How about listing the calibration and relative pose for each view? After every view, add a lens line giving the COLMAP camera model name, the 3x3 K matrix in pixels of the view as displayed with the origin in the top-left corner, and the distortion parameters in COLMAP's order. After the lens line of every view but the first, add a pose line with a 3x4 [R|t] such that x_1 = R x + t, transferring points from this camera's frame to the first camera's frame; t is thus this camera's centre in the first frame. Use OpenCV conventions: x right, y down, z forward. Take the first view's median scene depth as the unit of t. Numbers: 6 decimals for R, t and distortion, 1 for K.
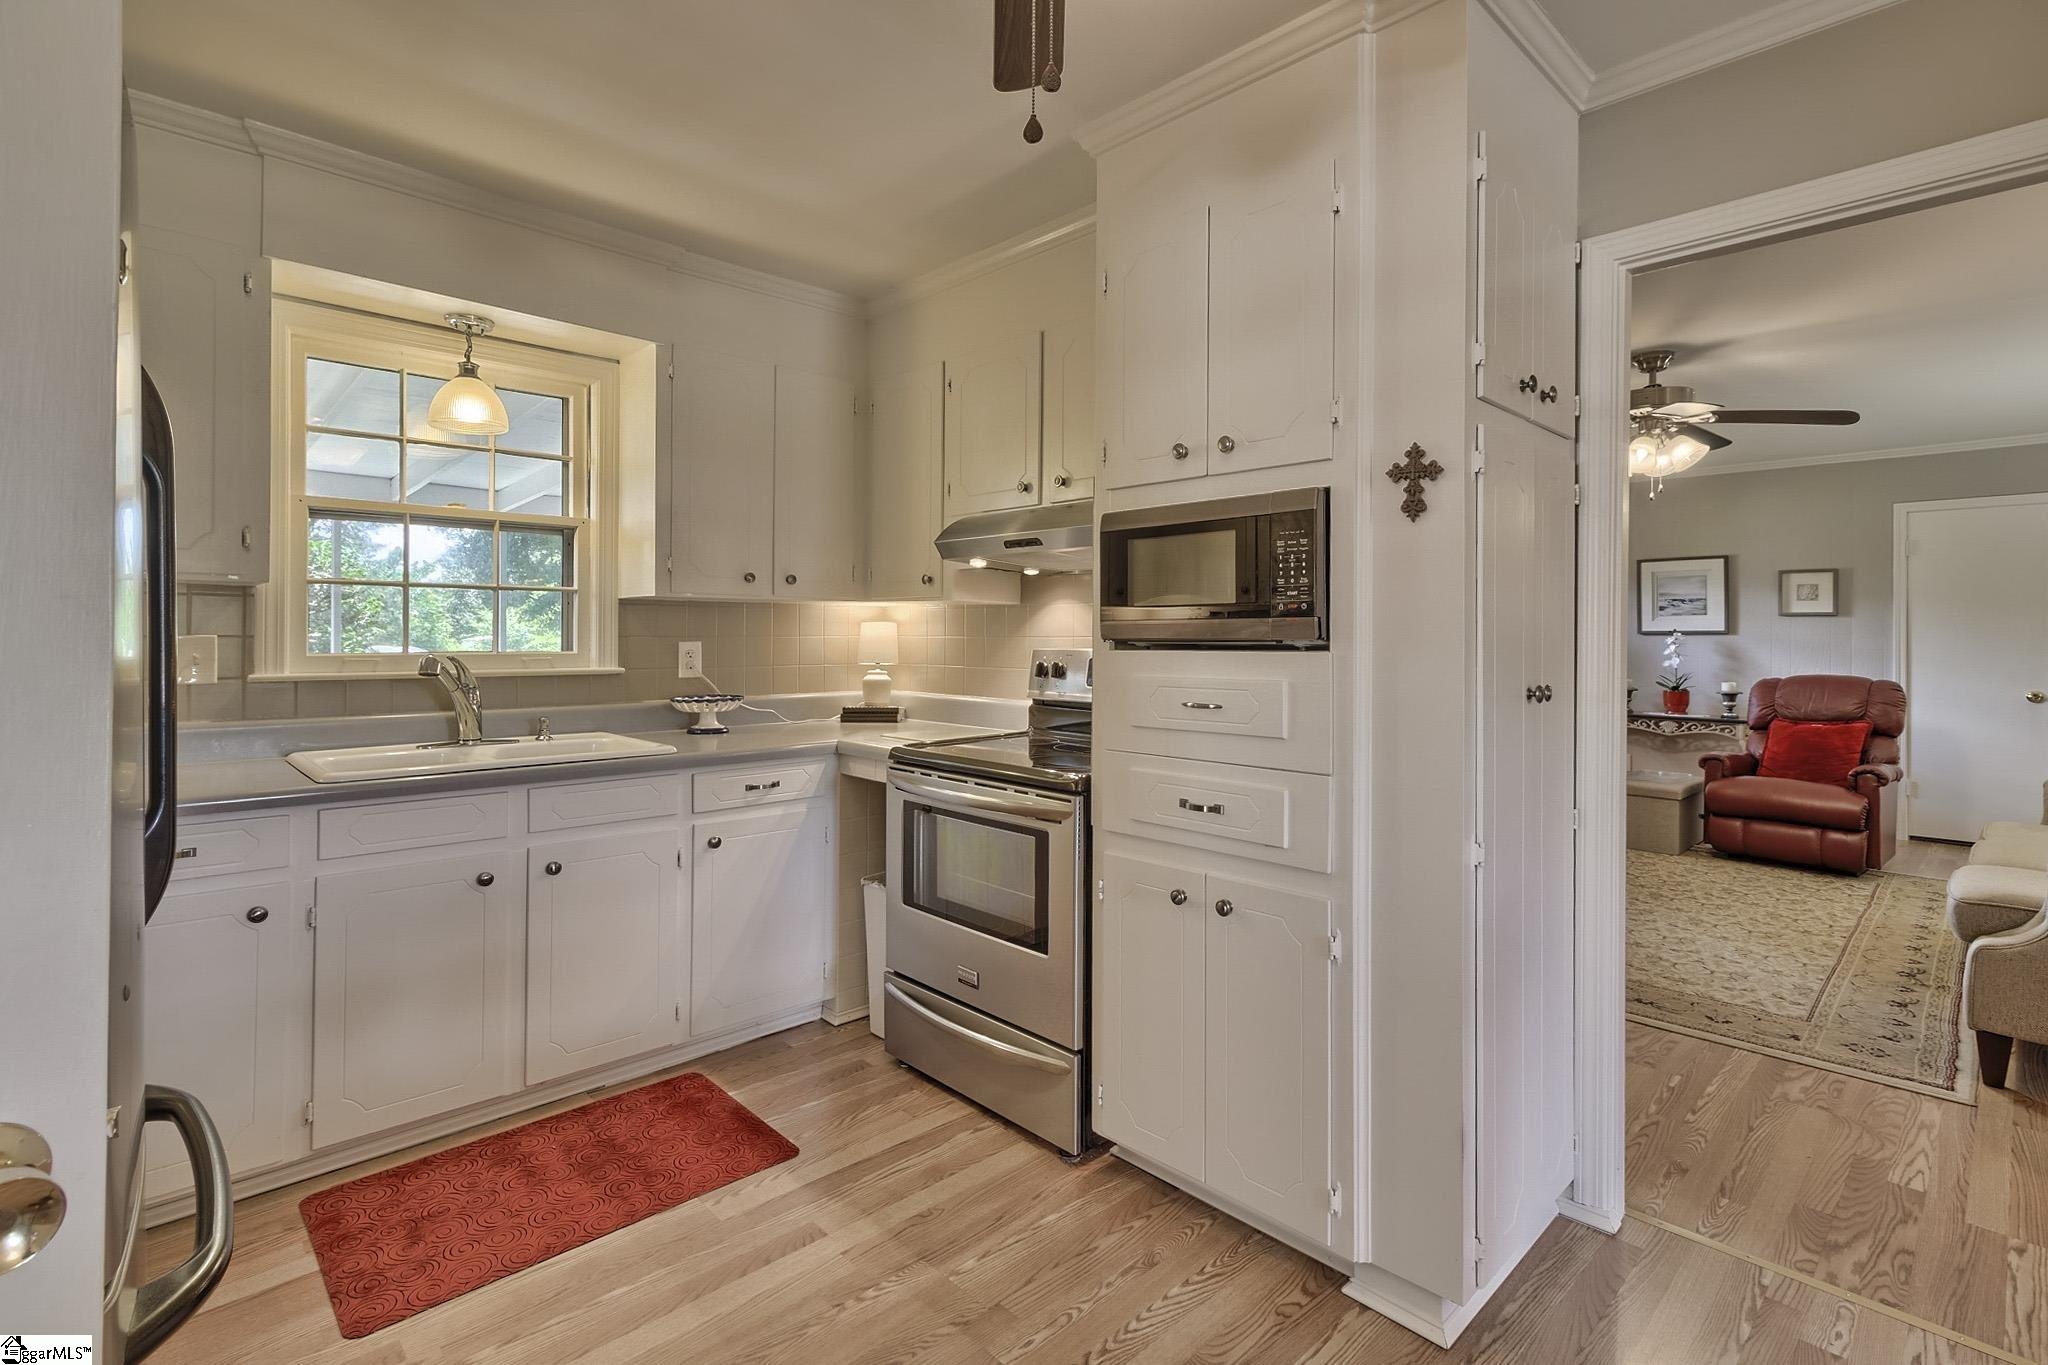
lens RADIAL K [[964.8, 0, 1005.7], [0, 964.8, 631.8], [0, 0, 1]] dist [0.007667, -0.001258]
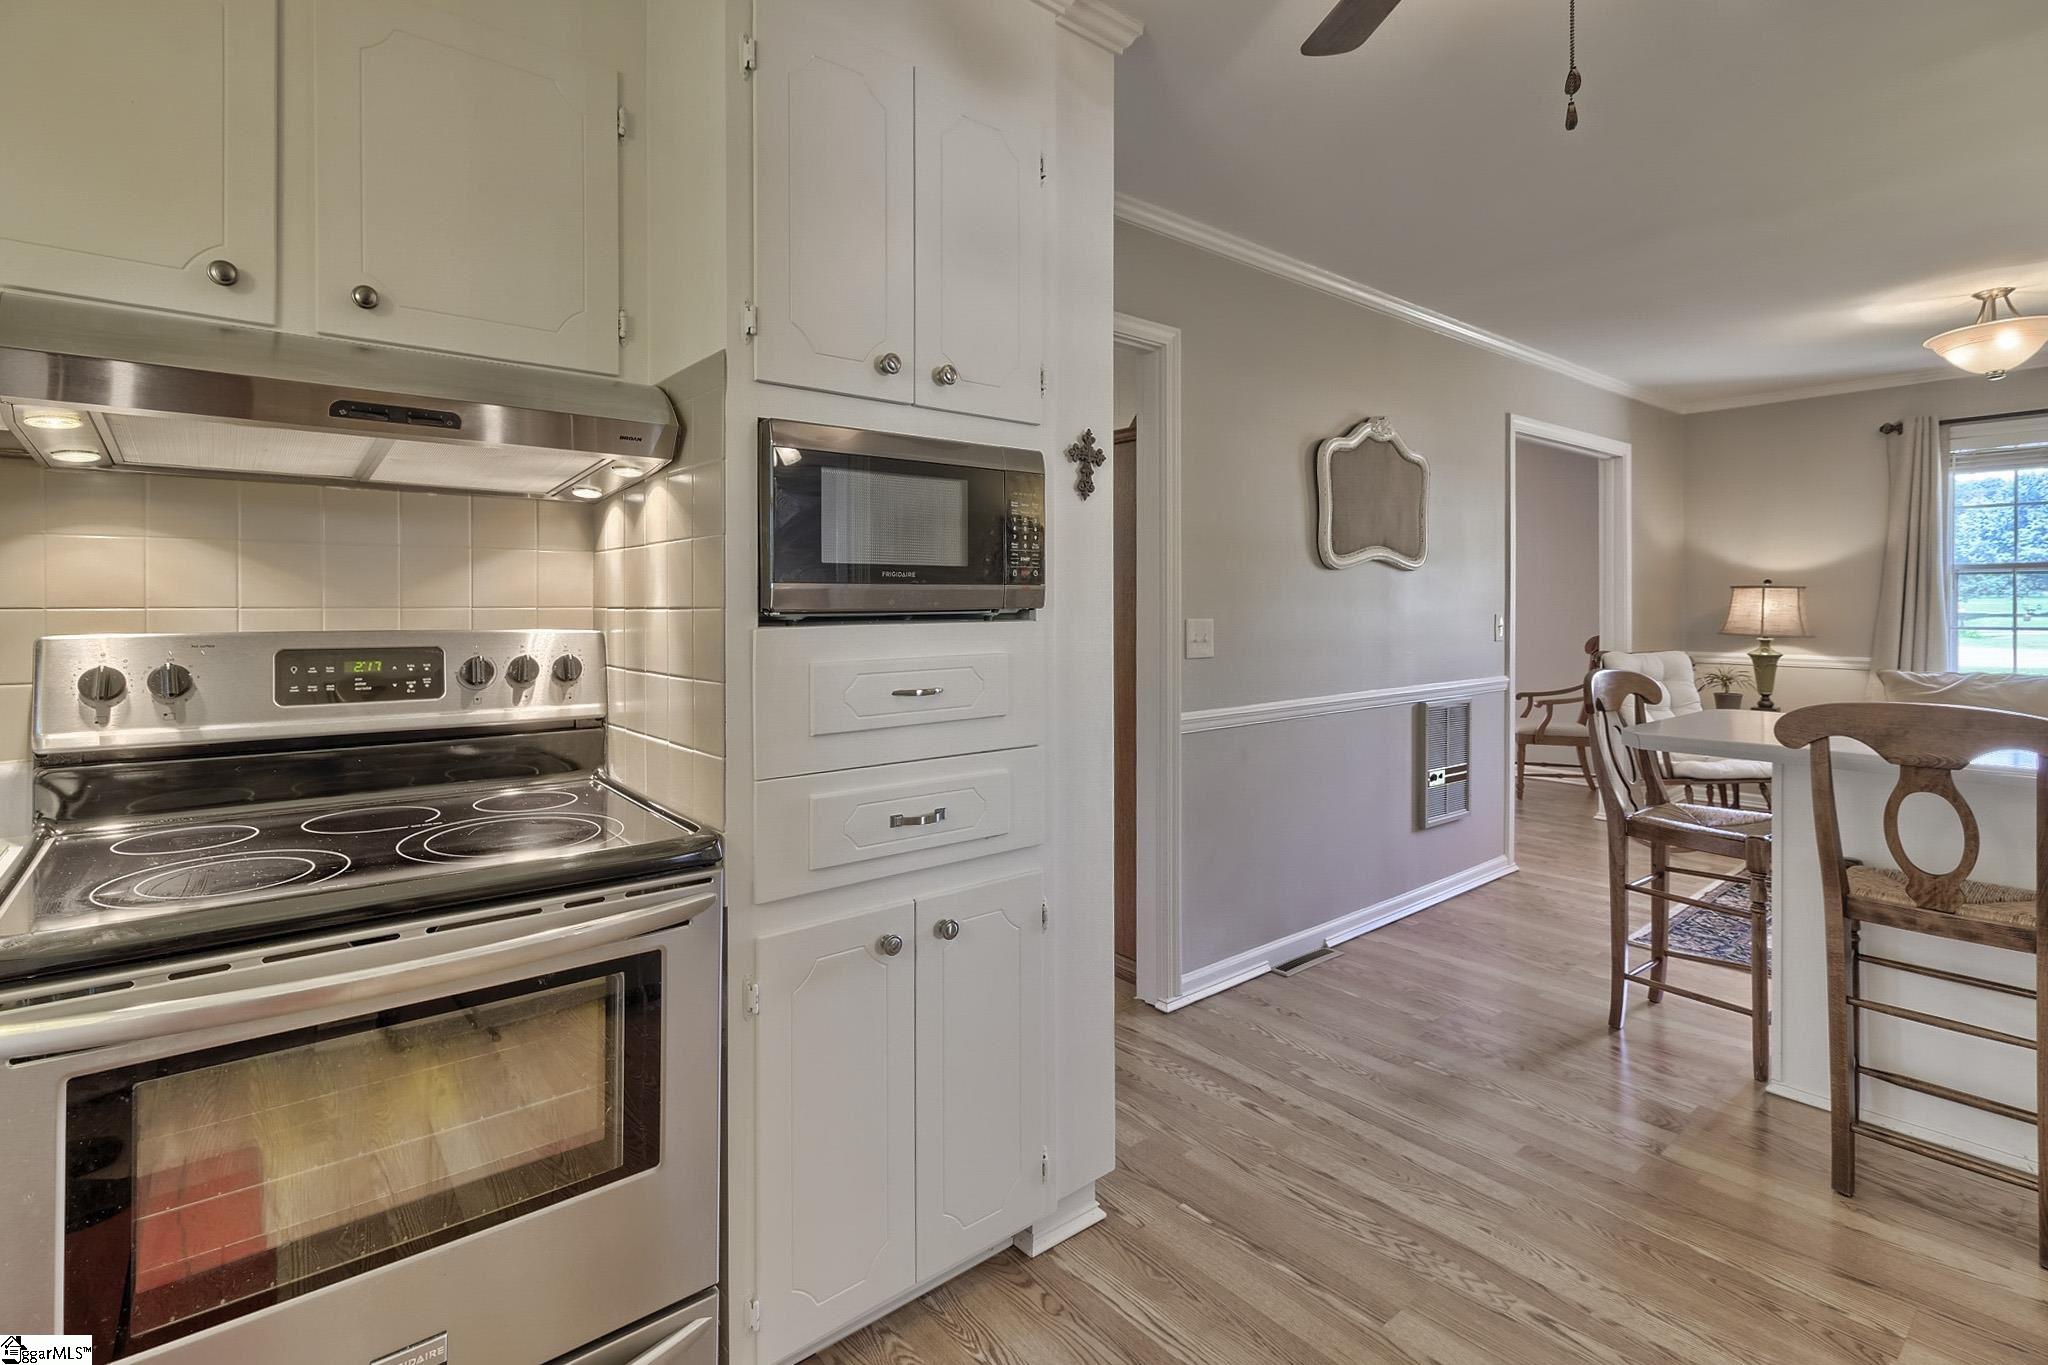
lens RADIAL K [[964.8, 0, 1004.5], [0, 964.8, 606.2], [0, 0, 1]] dist [0.007667, -0.001258]
pose [[0.065451, -0.008010, 0.997824, -0.505719], [-0.006957, 0.999940, 0.008483, -0.001657], [-0.997832, -0.007497, 0.065391, 0.751721]]
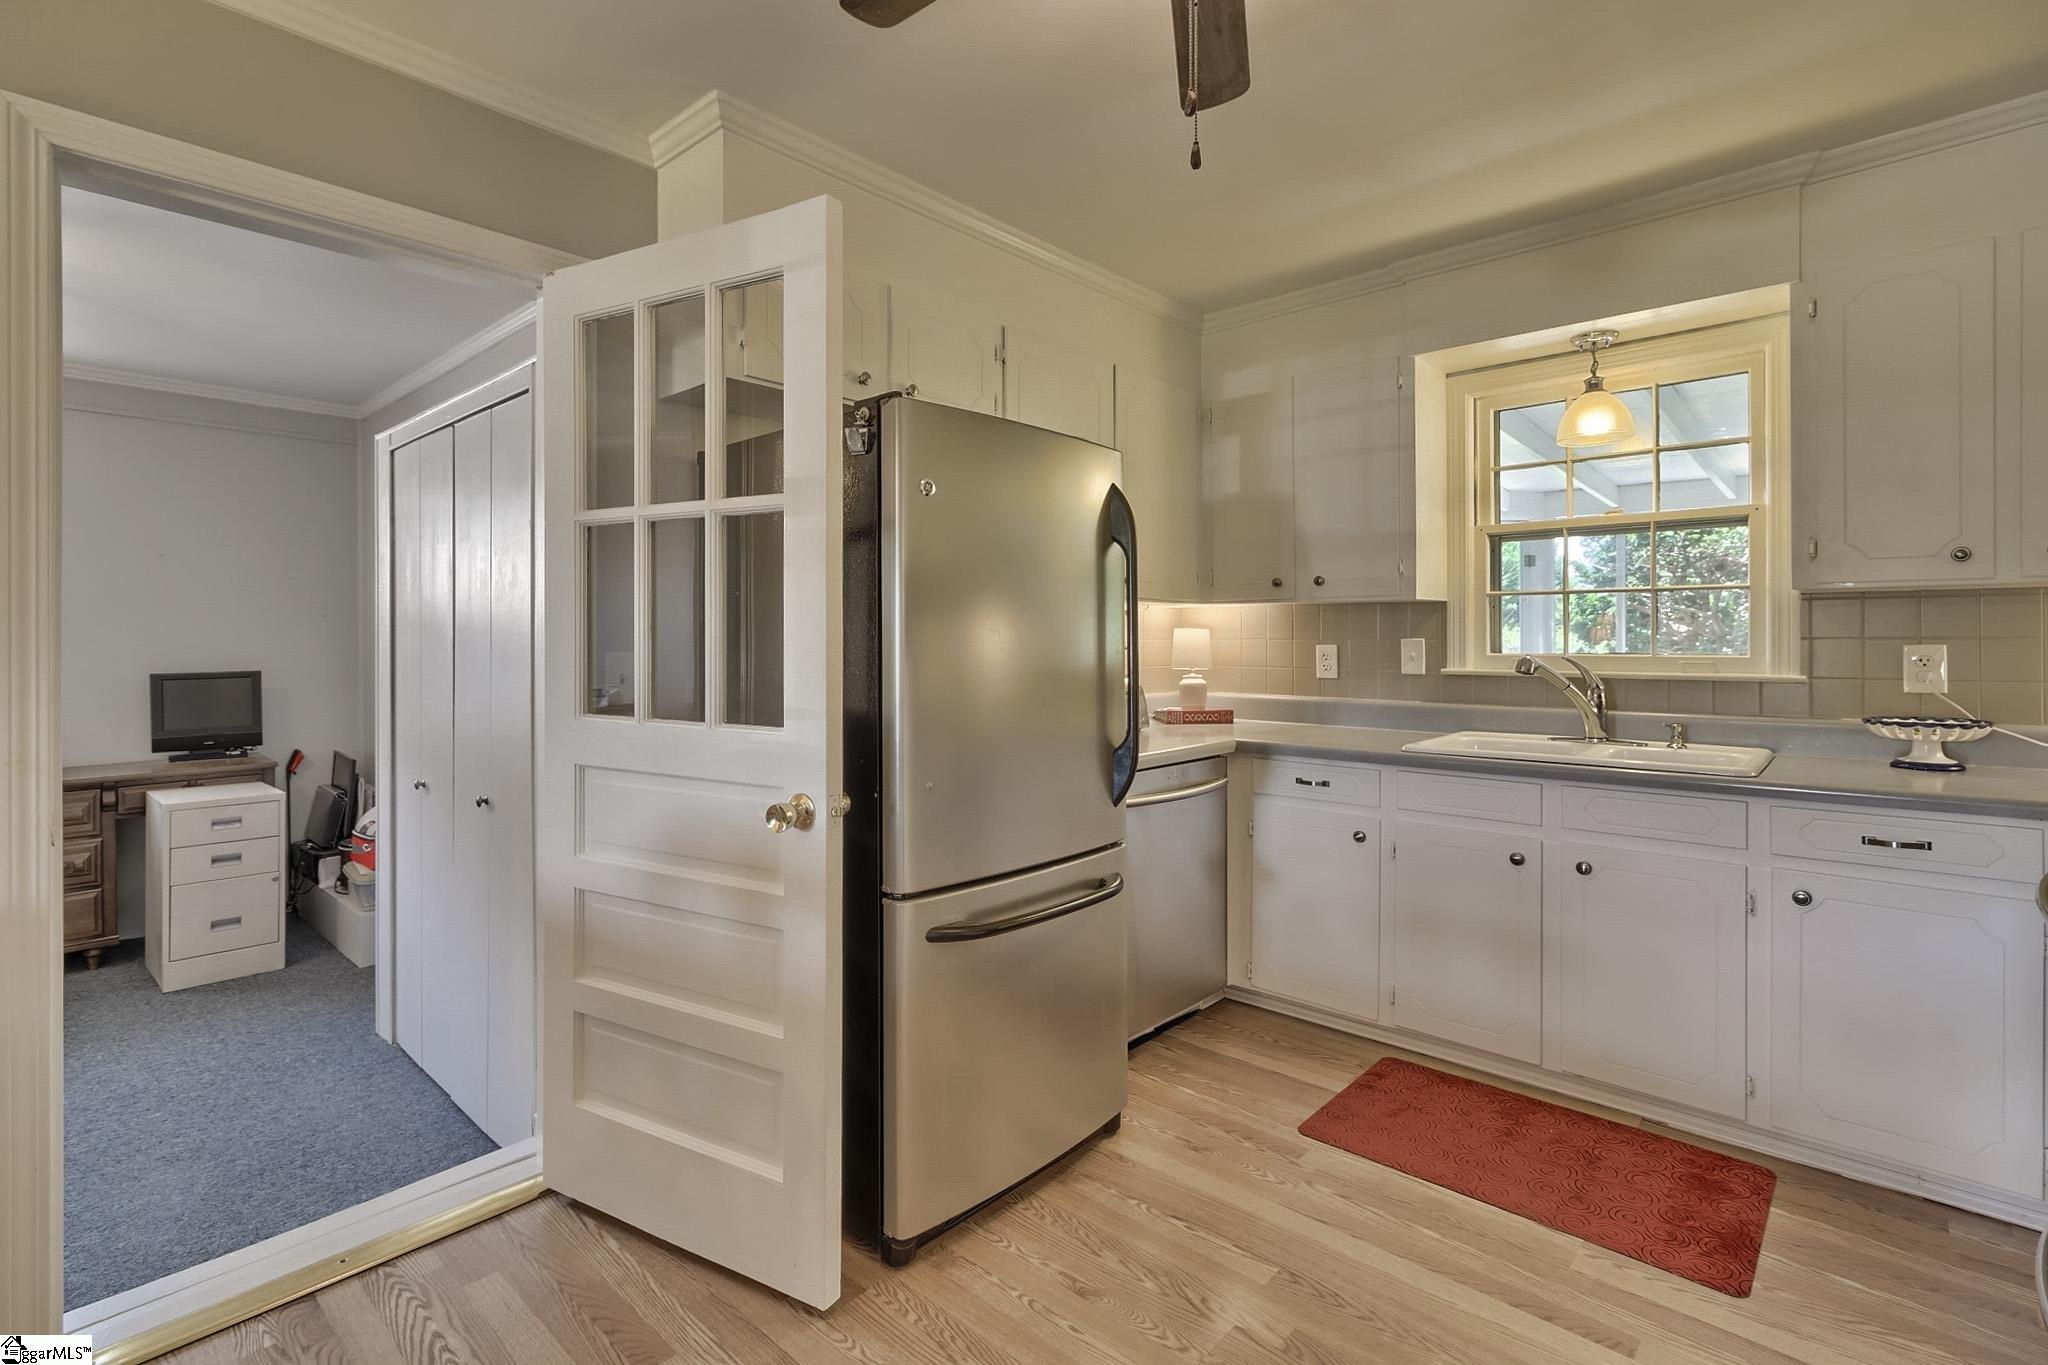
lens RADIAL K [[964.8, 0, 1021.1], [0, 964.8, 637.7], [0, 0, 1]] dist [0.007667, -0.001258]
pose [[0.074459, -0.002414, -0.997221, 0.518544], [0.011403, 0.999934, -0.001570, -0.002723], [0.997159, -0.011254, 0.074481, 0.353887]]
